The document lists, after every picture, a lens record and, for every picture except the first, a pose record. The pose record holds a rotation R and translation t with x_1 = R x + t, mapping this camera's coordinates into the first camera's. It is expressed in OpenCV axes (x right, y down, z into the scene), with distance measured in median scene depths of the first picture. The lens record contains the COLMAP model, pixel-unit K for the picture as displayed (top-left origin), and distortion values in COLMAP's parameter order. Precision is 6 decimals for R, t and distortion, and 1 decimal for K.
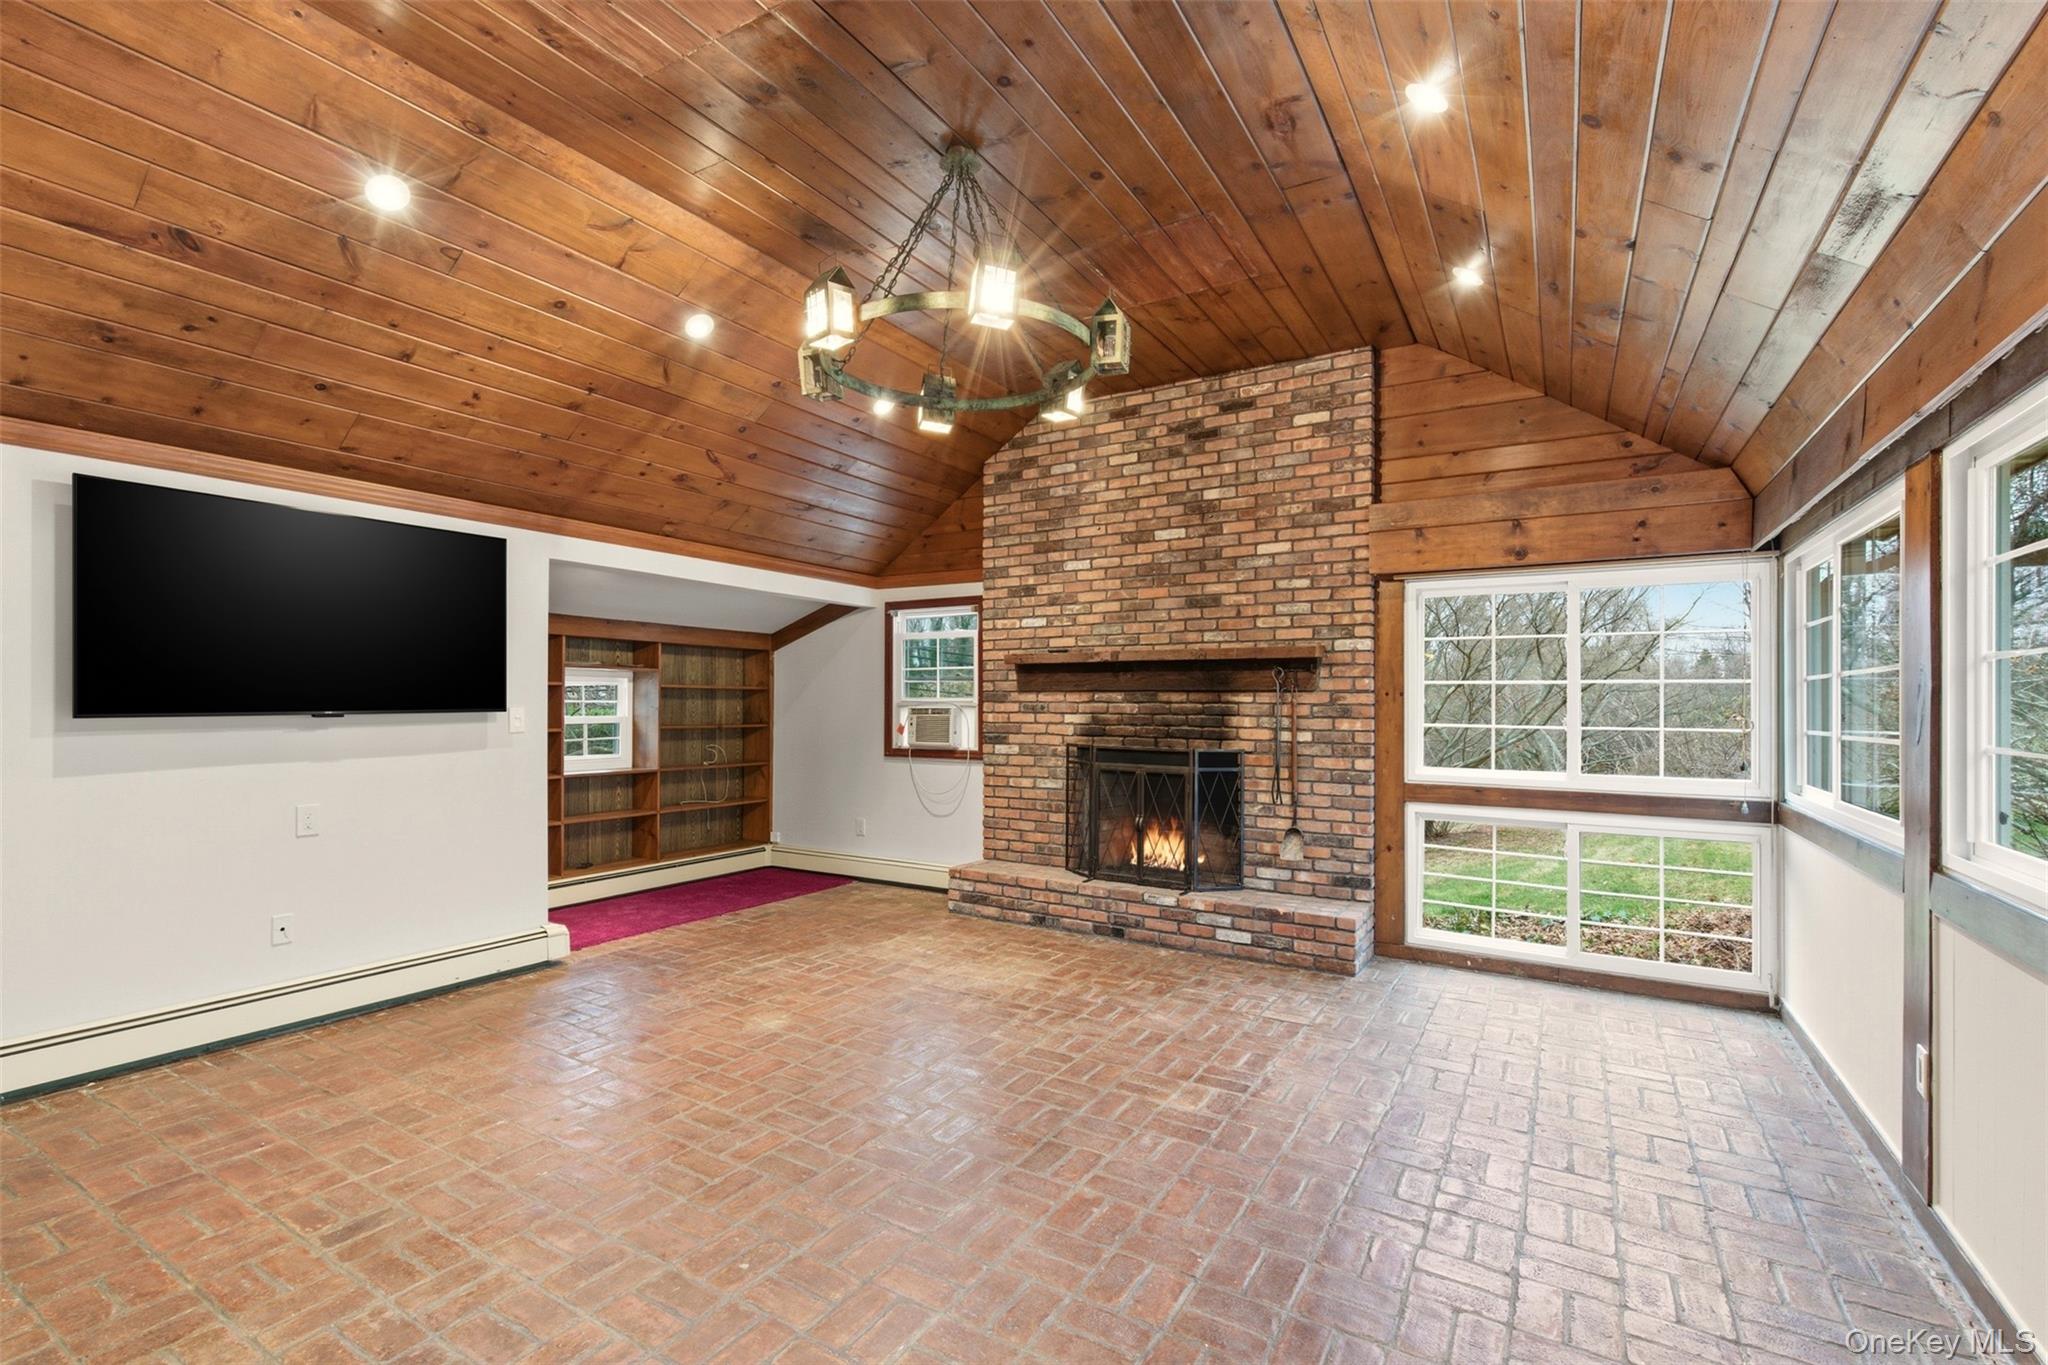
lens RADIAL K [[923.7, 0, 1015.6], [0, 923.7, 693.3], [0, 0, 1]] dist [0.012815, -0.001319]
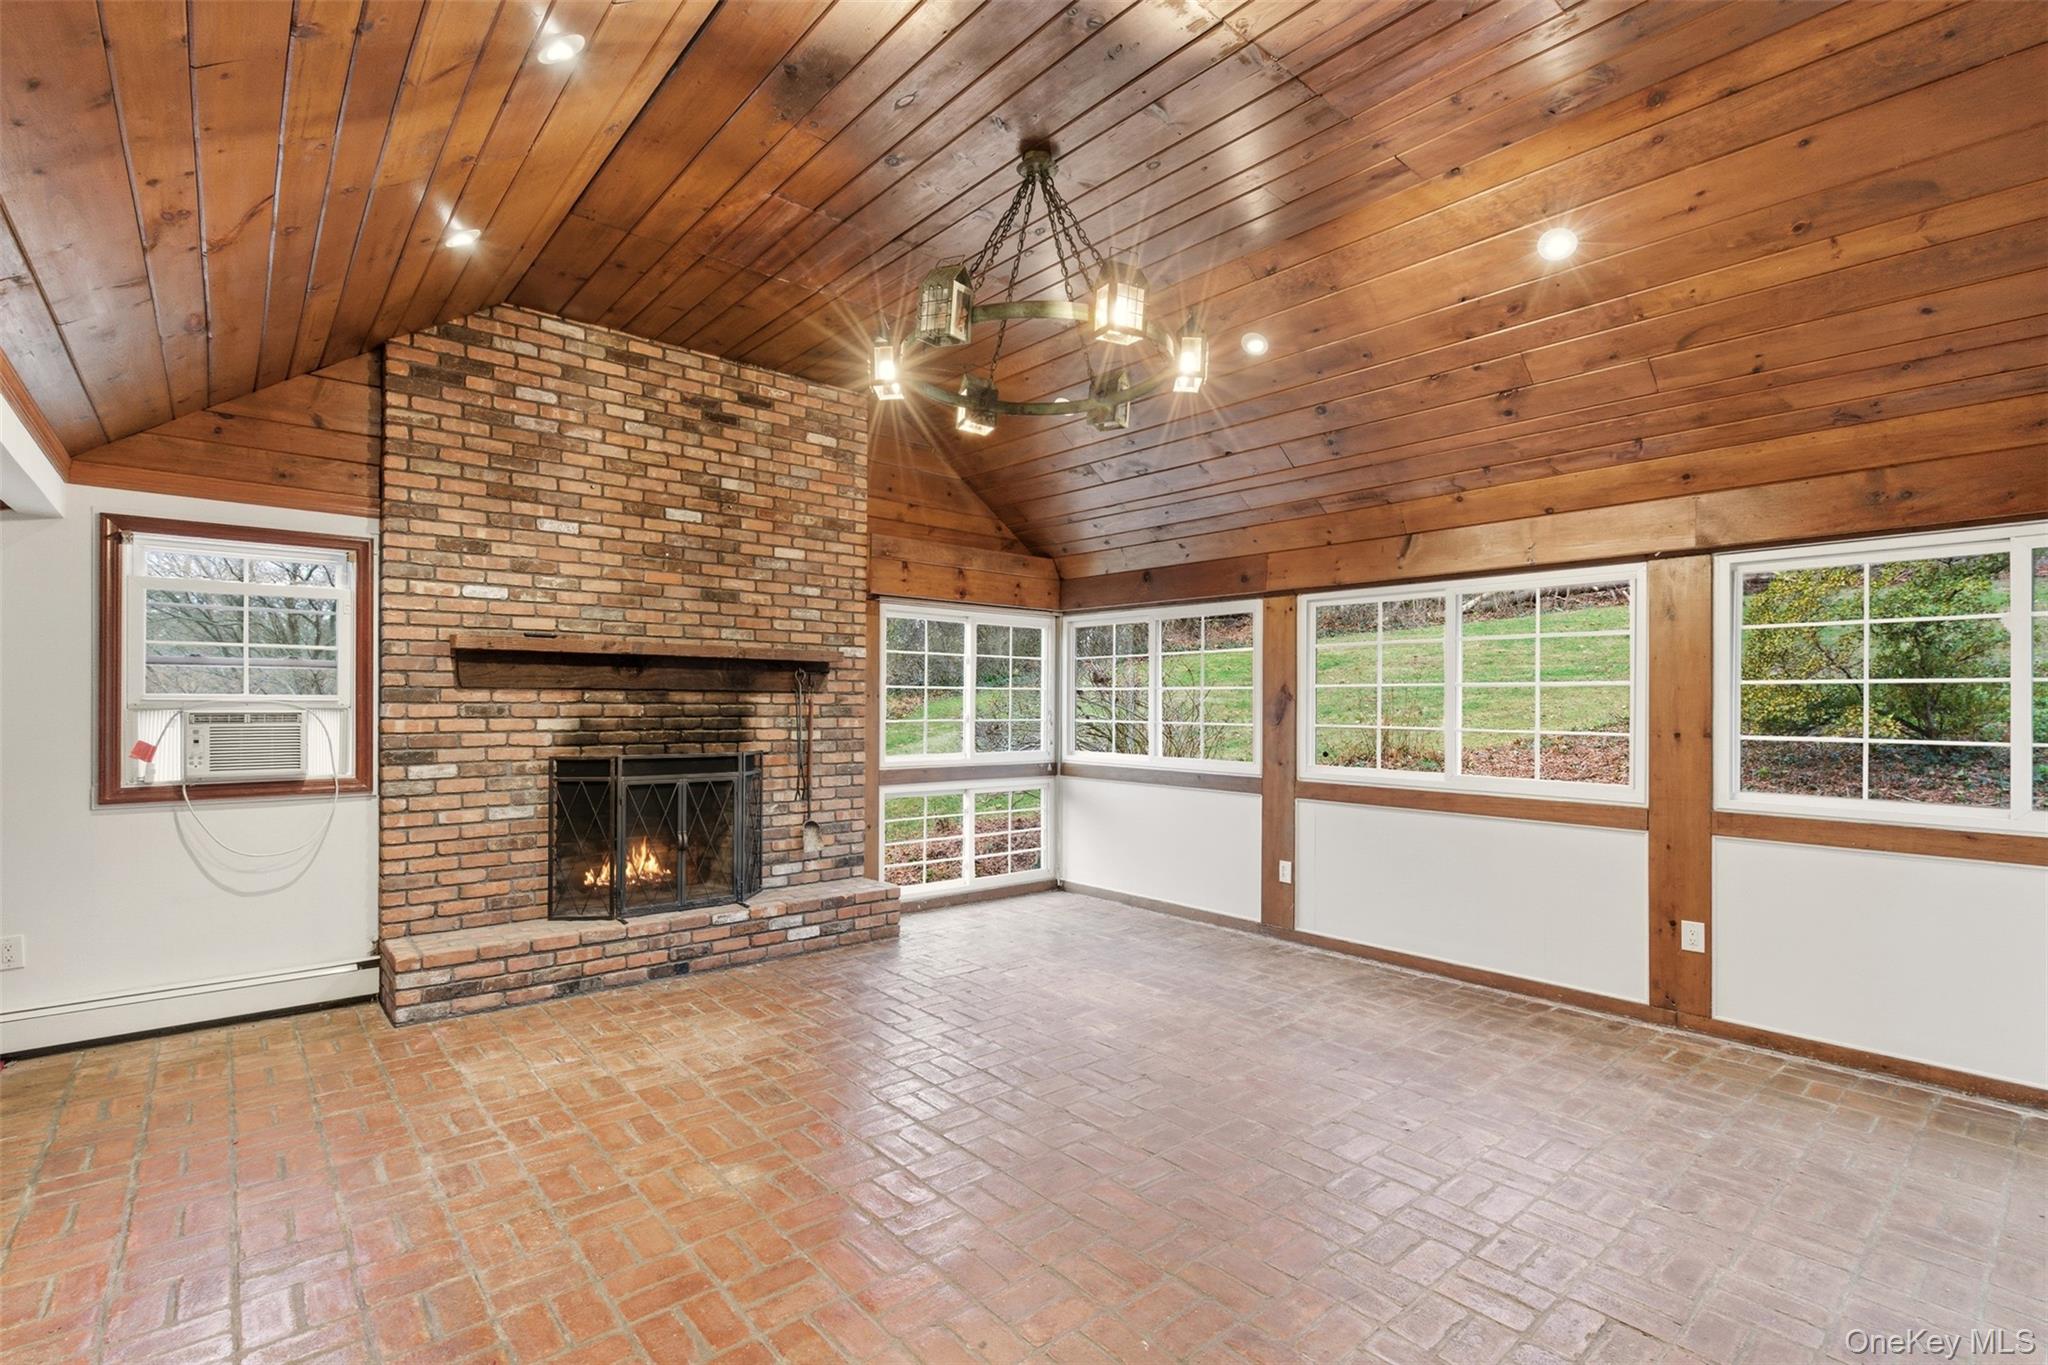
lens RADIAL K [[923.7, 0, 1024.3], [0, 923.7, 696.7], [0, 0, 1]] dist [0.012815, -0.001319]
pose [[0.311520, 0.003865, 0.950232, -0.597453], [-0.013977, 0.999902, 0.000515, -0.001315], [-0.950137, -0.013441, 0.311543, 0.412875]]
